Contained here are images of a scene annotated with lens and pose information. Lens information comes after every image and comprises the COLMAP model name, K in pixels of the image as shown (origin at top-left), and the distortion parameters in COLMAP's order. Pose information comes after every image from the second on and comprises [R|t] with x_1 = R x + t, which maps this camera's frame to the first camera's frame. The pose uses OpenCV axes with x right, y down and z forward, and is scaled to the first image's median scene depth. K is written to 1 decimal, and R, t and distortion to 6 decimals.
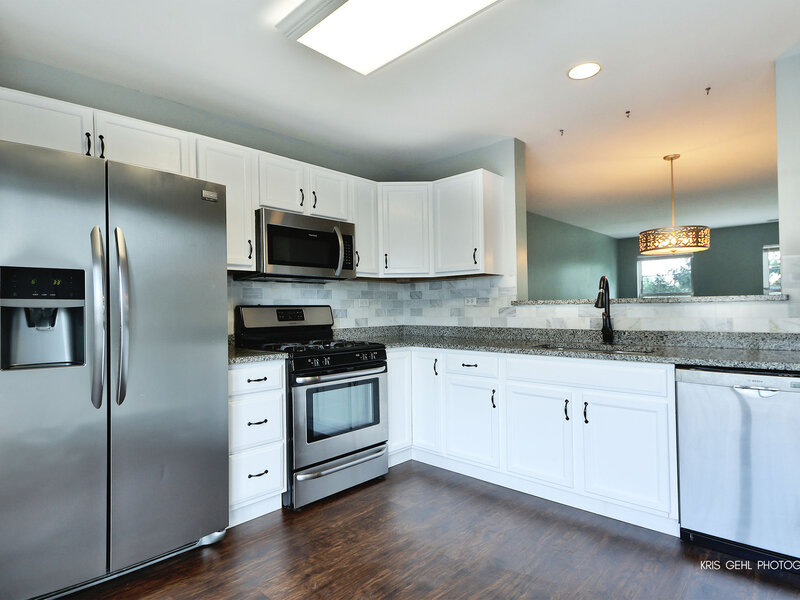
lens RADIAL K [[444.6, 0, 400.0], [0, 444.6, 300.0], [0, 0, 1]] dist [-0.002703, -0.000473]
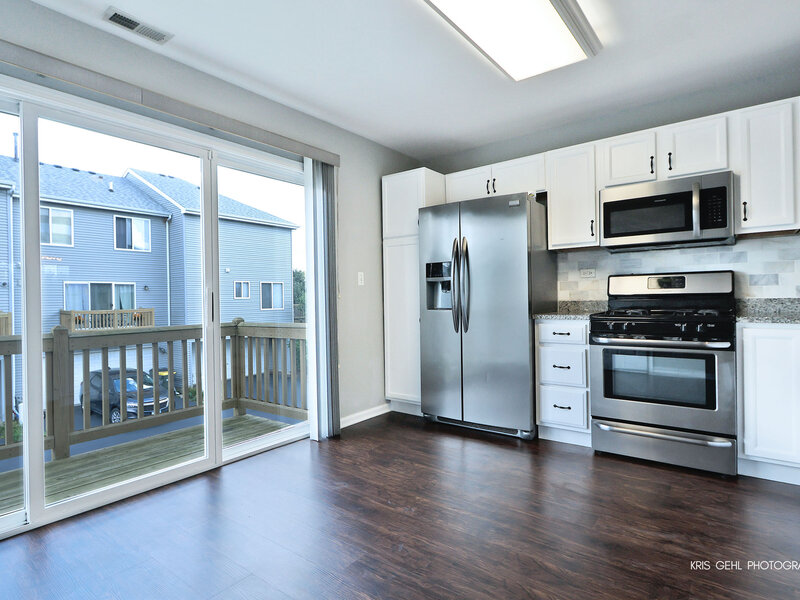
lens RADIAL K [[444.6, 0, 400.0], [0, 444.6, 300.0], [0, 0, 1]] dist [-0.002703, -0.000473]
pose [[0.110886, 0.013488, -0.993742, 0.703927], [0.037454, 0.999141, 0.017741, 0.034186], [0.993127, -0.039187, 0.110286, 0.318855]]
